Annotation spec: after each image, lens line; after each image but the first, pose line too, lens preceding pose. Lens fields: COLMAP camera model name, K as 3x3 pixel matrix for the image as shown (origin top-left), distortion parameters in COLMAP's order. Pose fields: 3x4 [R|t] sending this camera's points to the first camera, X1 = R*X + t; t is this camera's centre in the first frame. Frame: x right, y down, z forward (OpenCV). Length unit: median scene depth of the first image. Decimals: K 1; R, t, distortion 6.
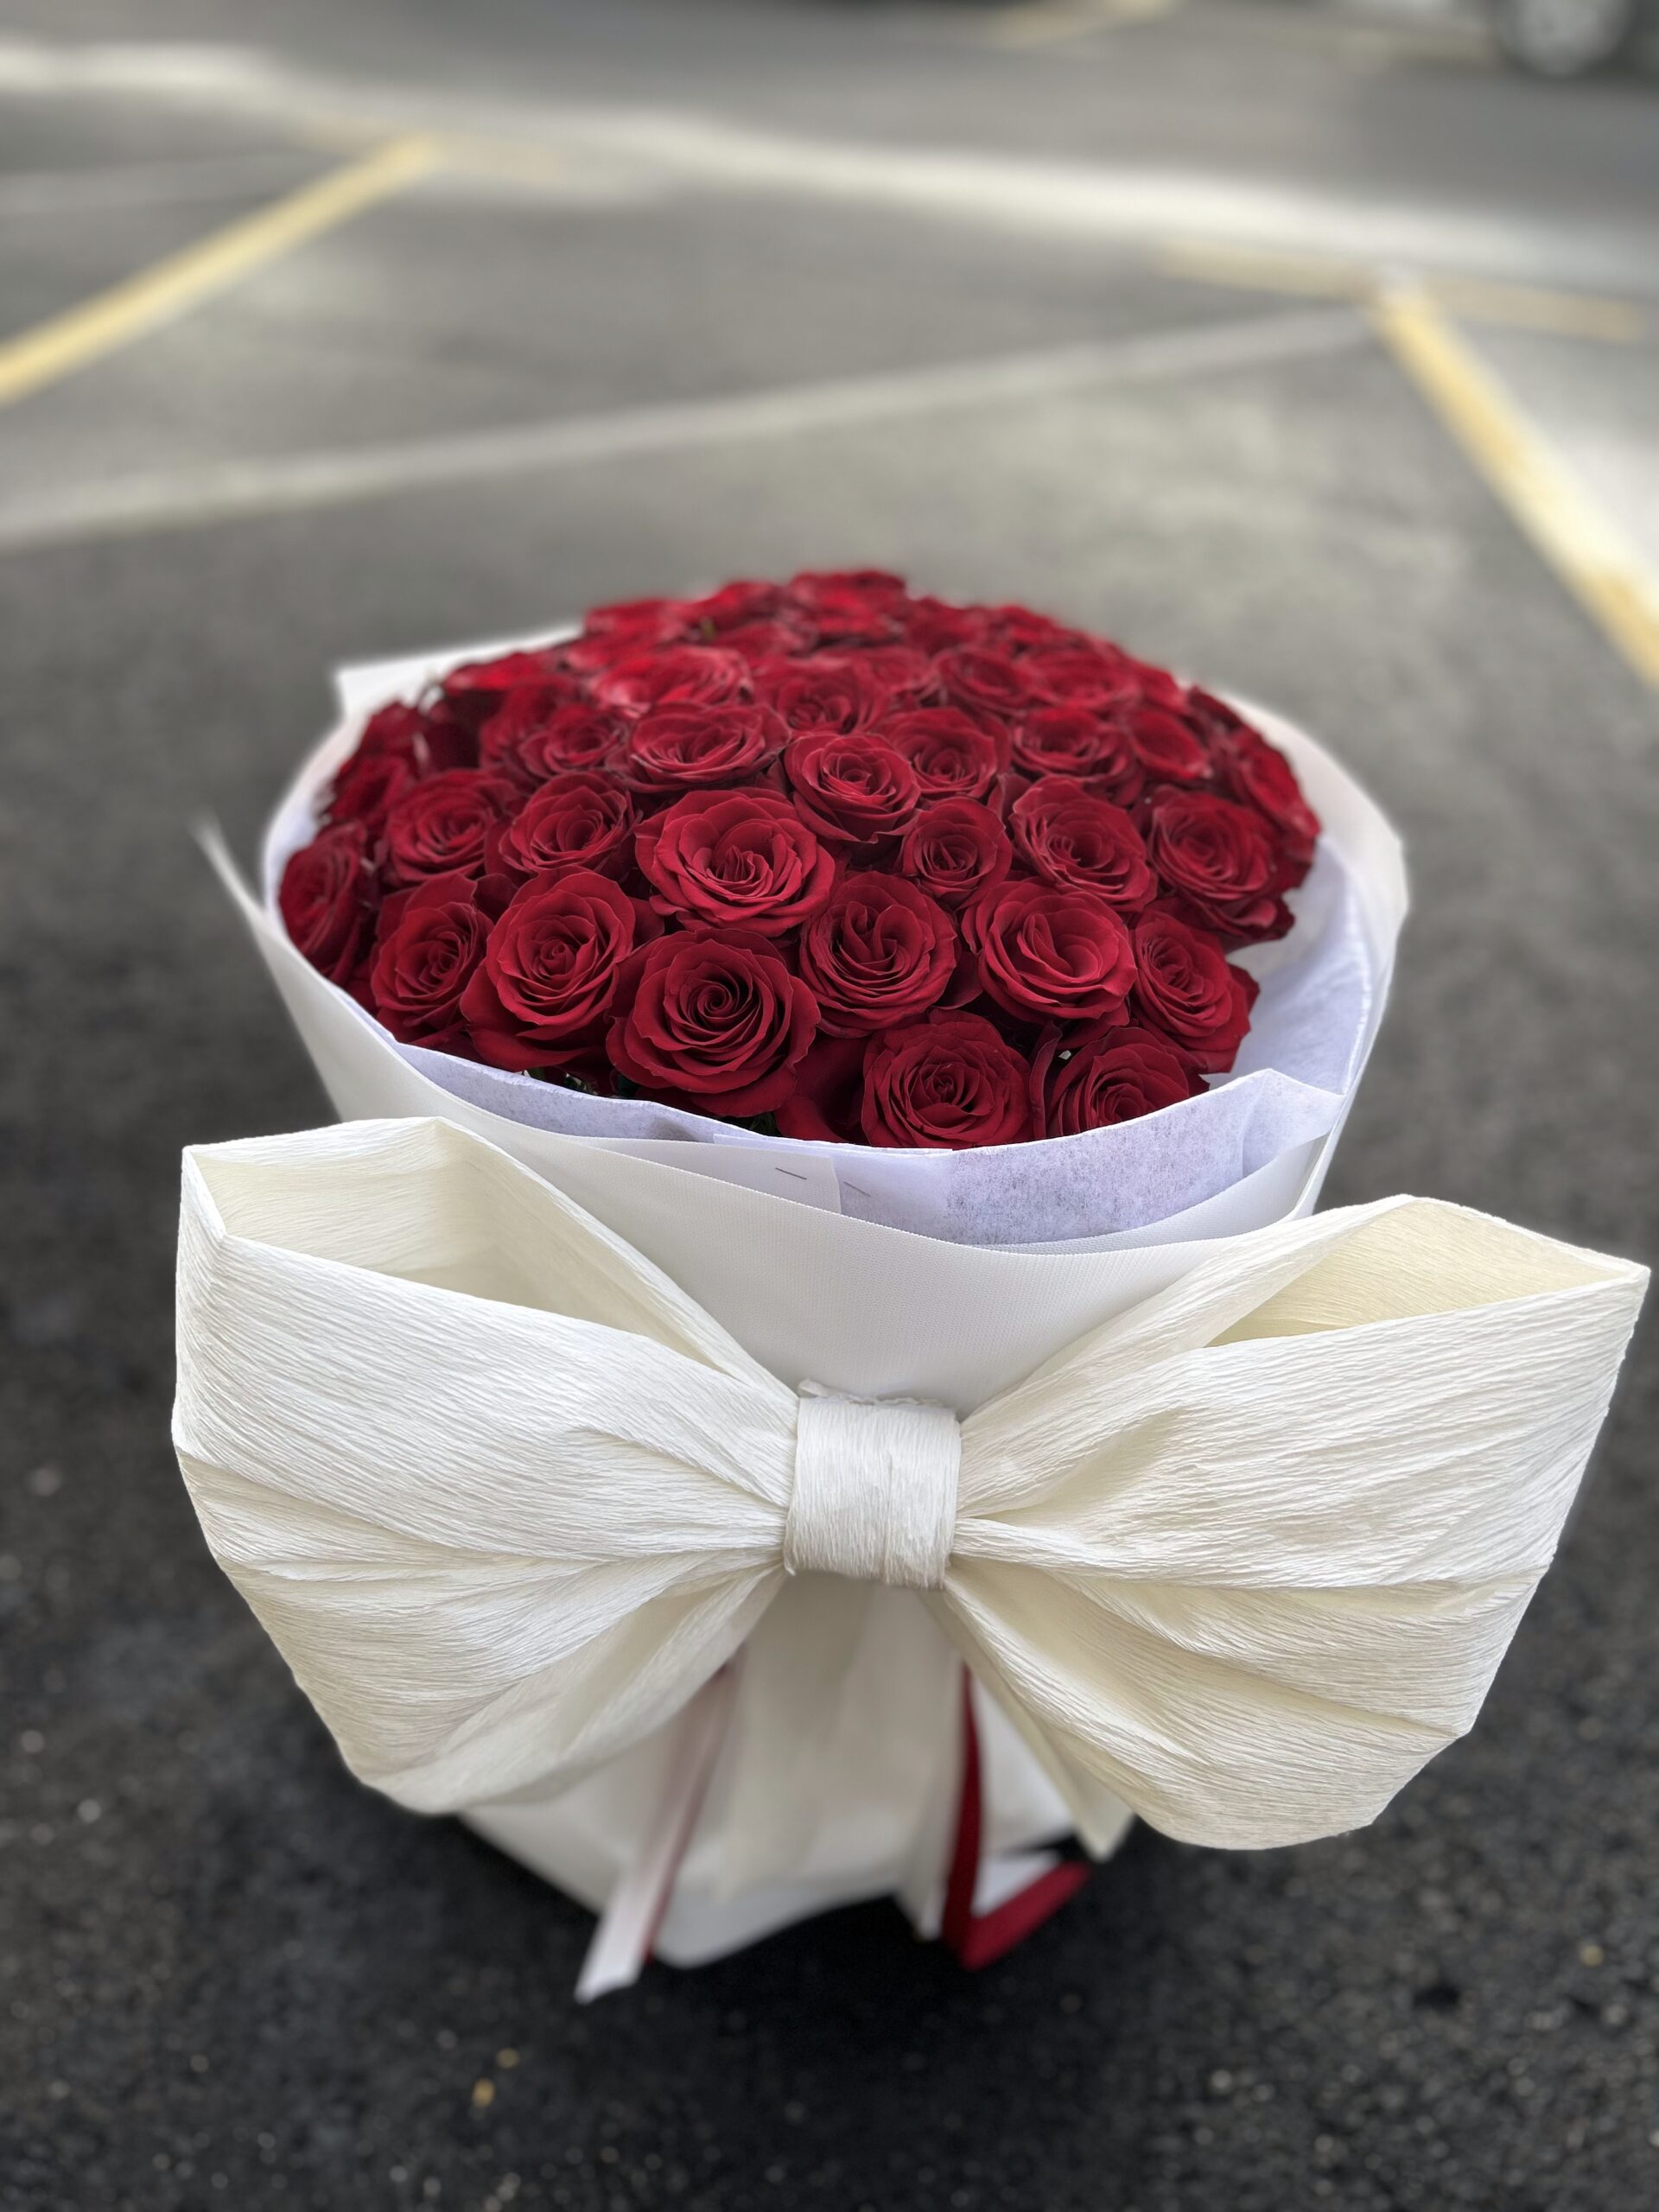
lens RADIAL K [[1679.0, 0, 828.2], [0, 1679.0, 1106.7], [0, 0, 1]] dist [-0.003282, 0.016953]
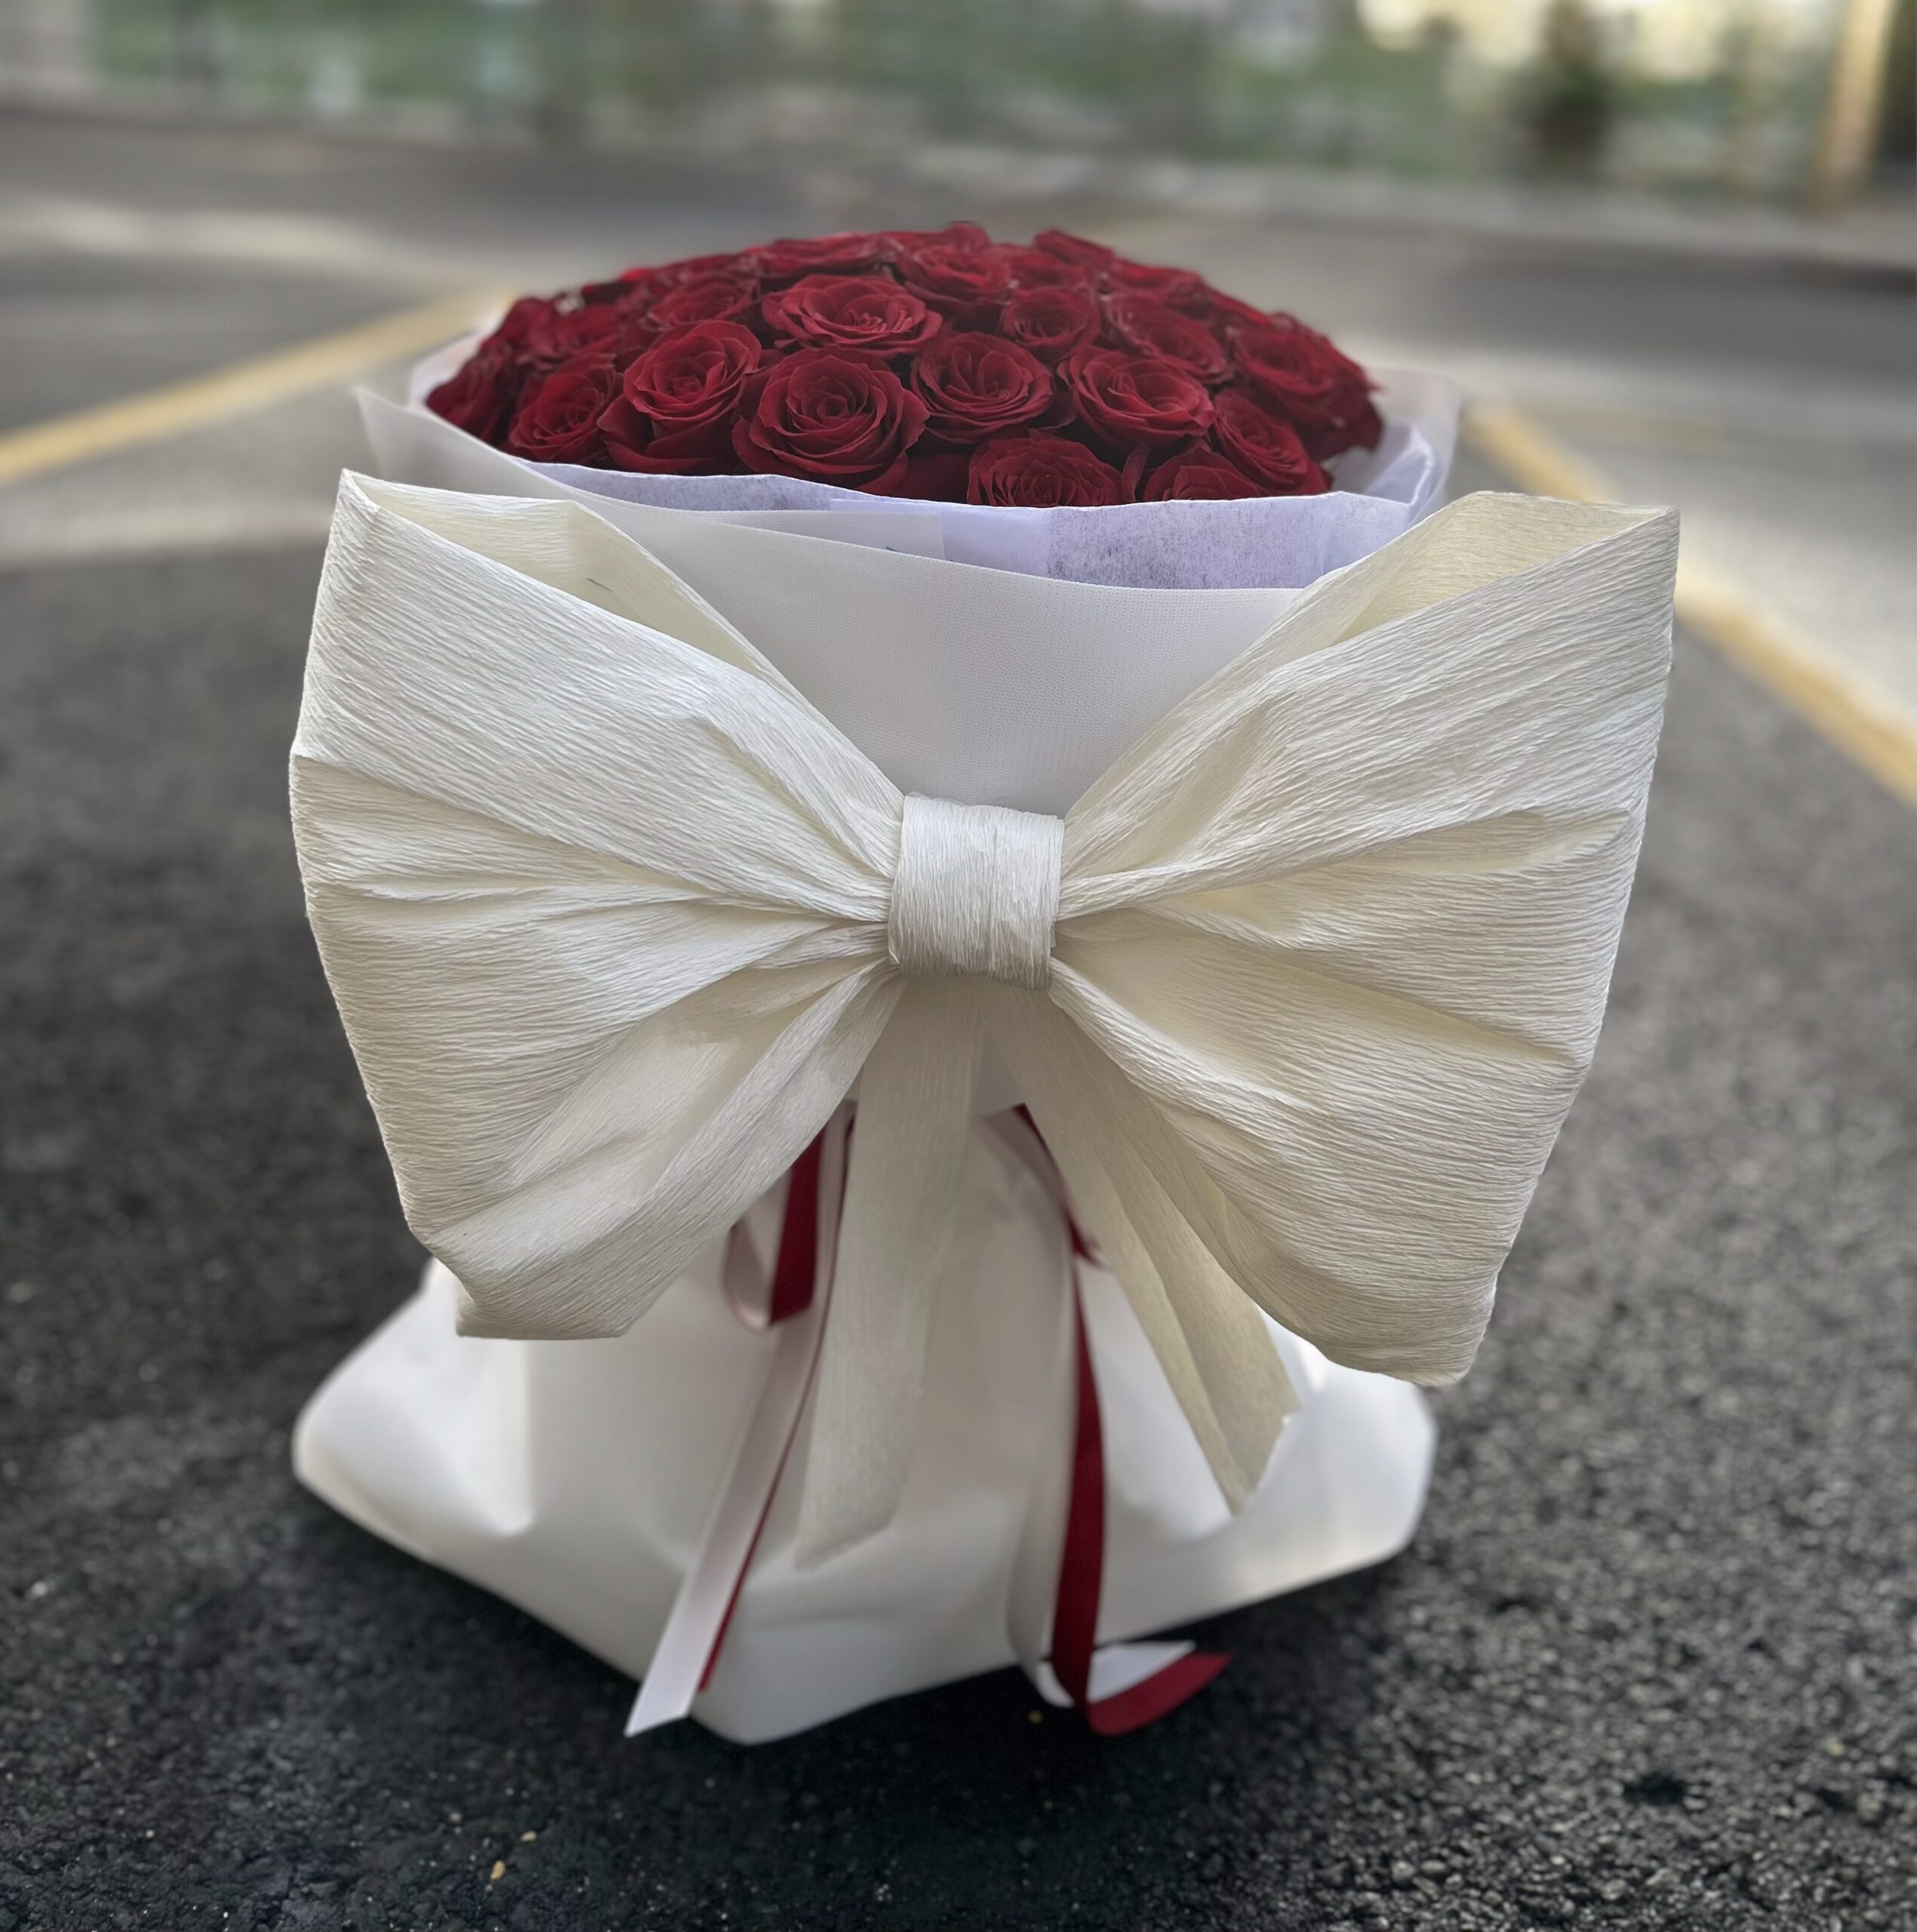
lens RADIAL K [[2125.9, 0, 958.6], [0, 2125.9, 965.9], [0, 0, 1]] dist [0.017247, 0.000000]
pose [[0.999681, 0.008131, 0.023917, -0.014827], [0.000766, 0.936588, -0.350433, 0.729739], [-0.025249, 0.350339, 0.936283, -0.168826]]
